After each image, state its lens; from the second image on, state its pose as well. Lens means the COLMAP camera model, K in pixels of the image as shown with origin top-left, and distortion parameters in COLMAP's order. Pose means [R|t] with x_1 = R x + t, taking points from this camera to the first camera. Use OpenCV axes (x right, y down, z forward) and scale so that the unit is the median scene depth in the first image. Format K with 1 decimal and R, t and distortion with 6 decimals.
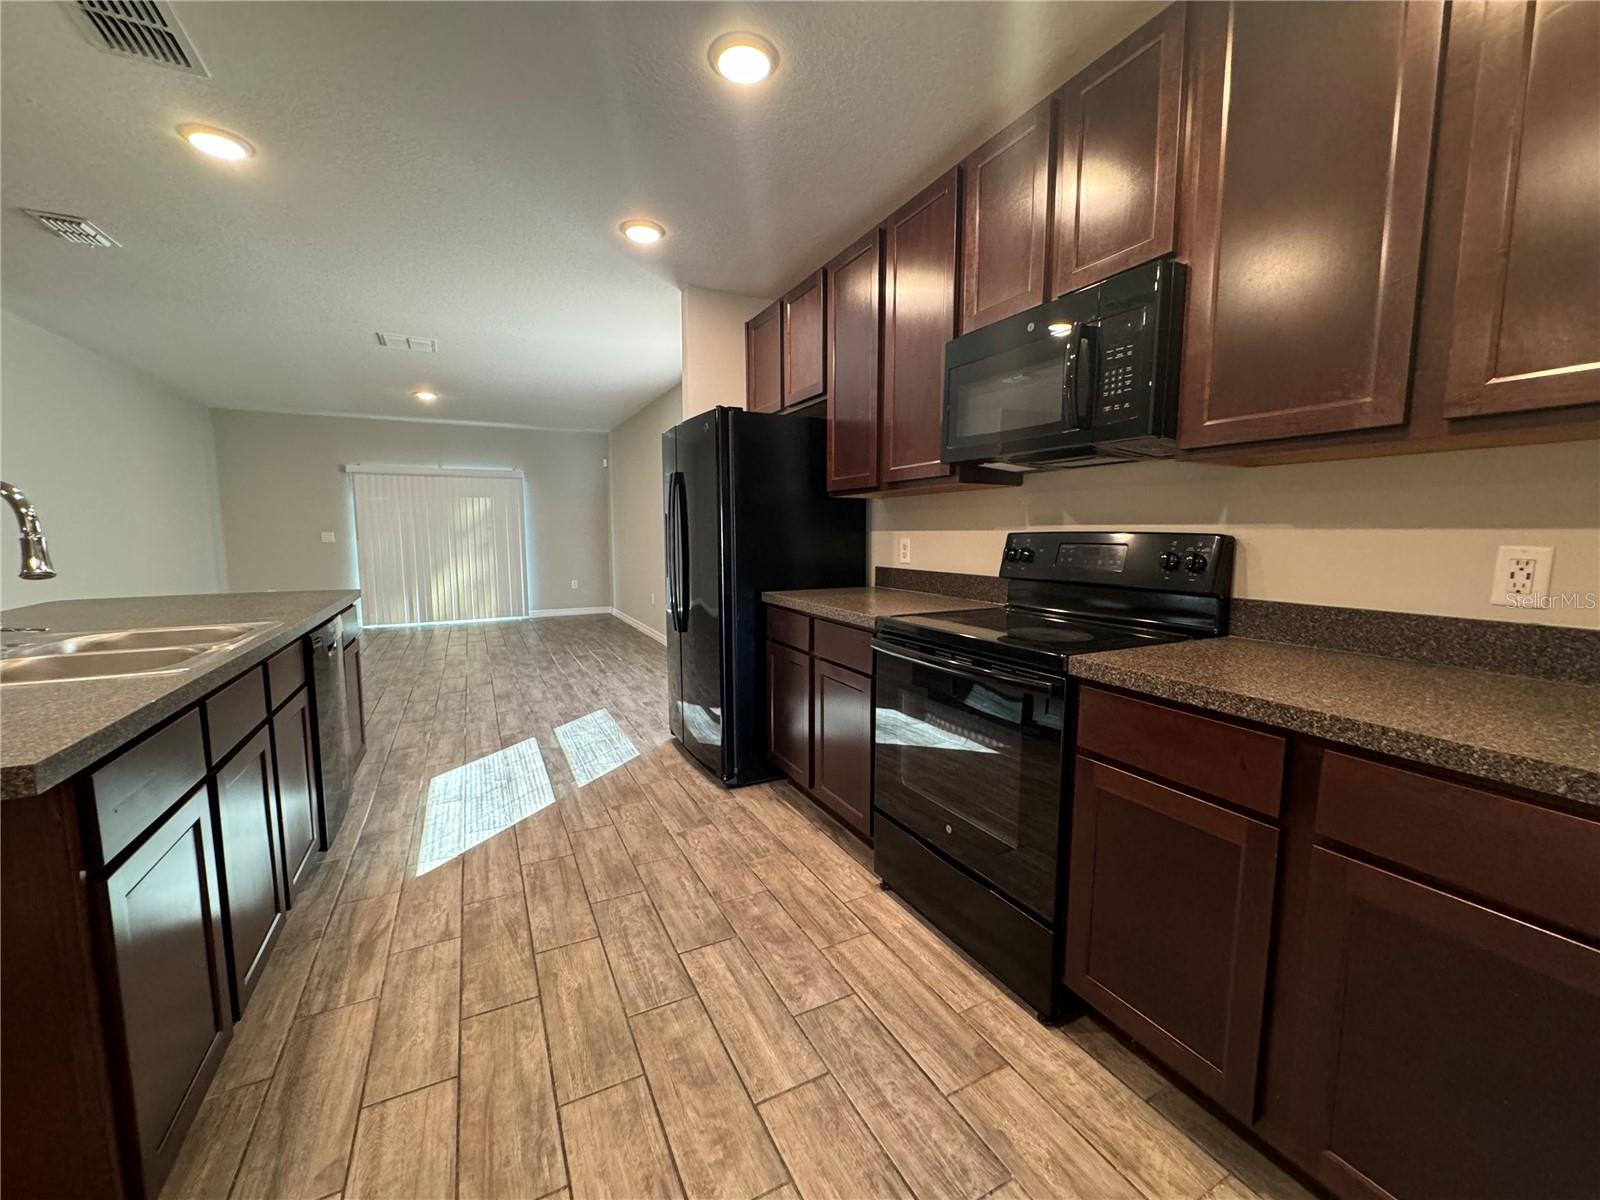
lens RADIAL K [[641.1, 0, 800.0], [0, 641.1, 600.0], [0, 0, 1]] dist [0.000065, 0.000380]
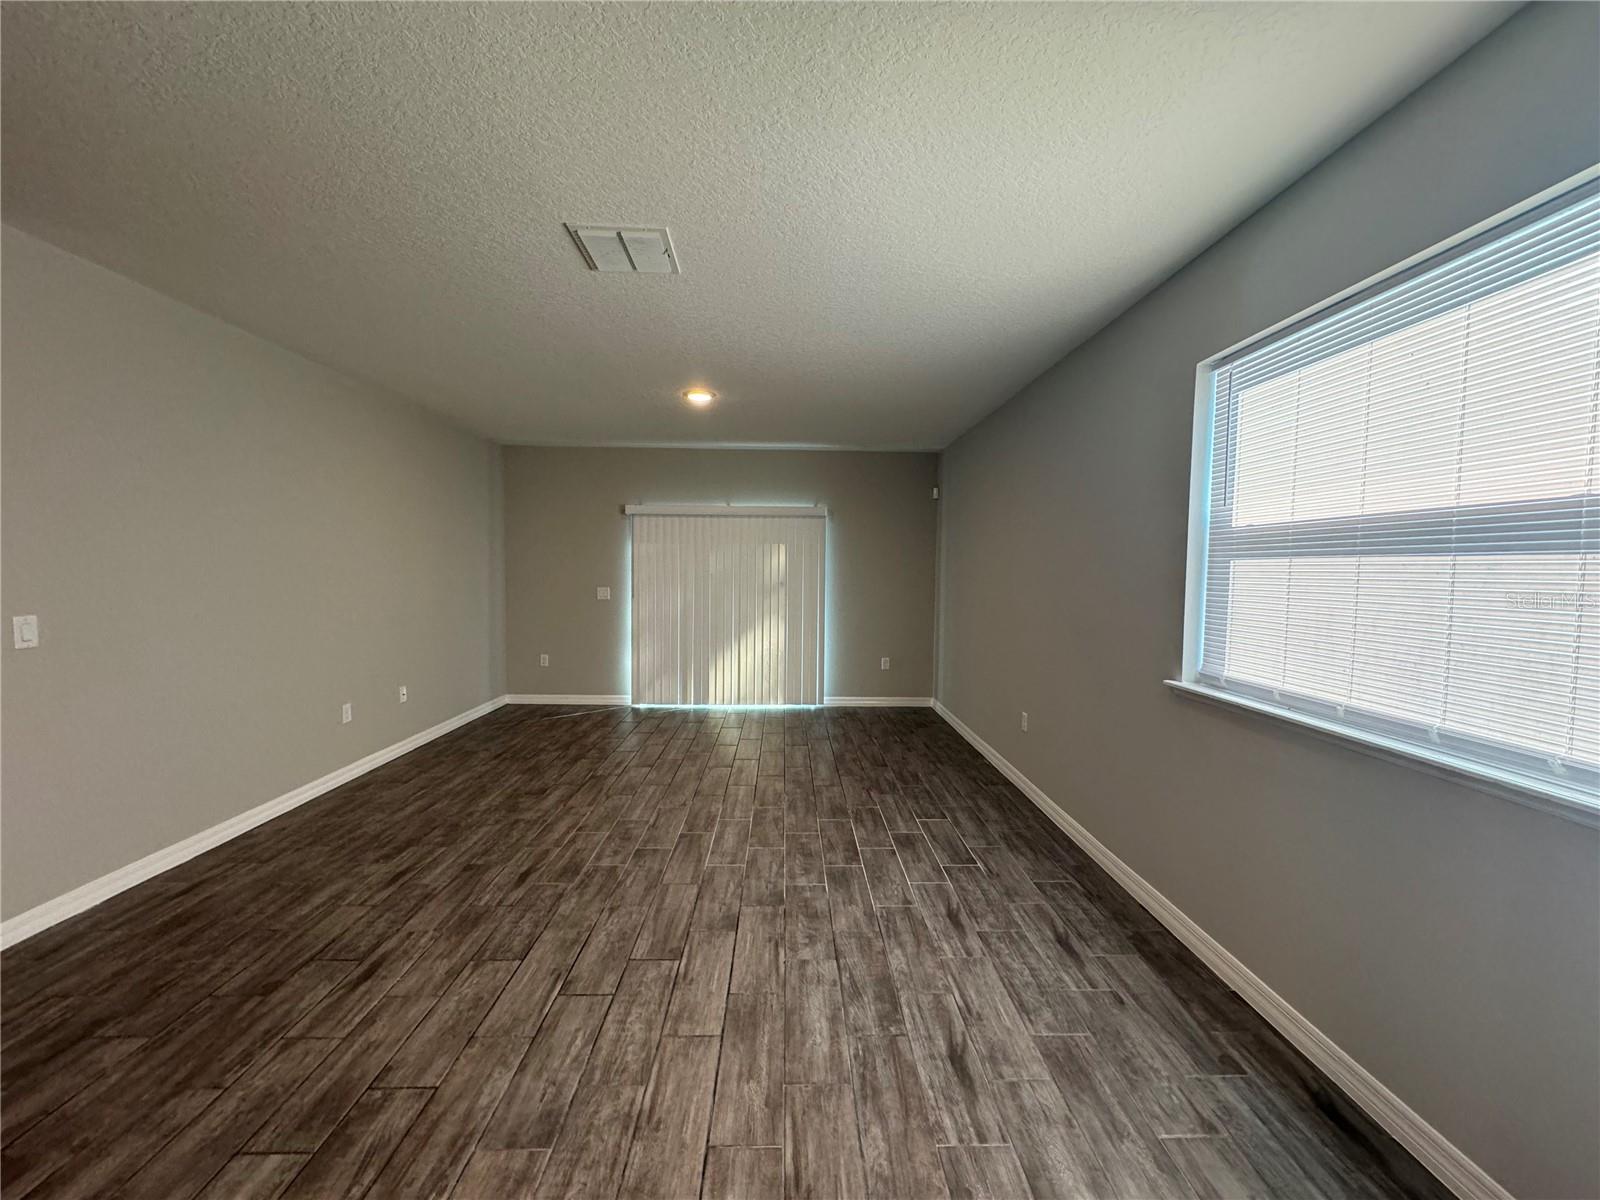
lens RADIAL K [[641.1, 0, 800.0], [0, 641.1, 600.0], [0, 0, 1]] dist [0.000065, 0.000380]
pose [[0.900655, 0.030531, -0.433462, -0.153606], [-0.058695, 0.996934, -0.051739, -0.061867], [0.430553, 0.072041, 0.899686, 0.370707]]
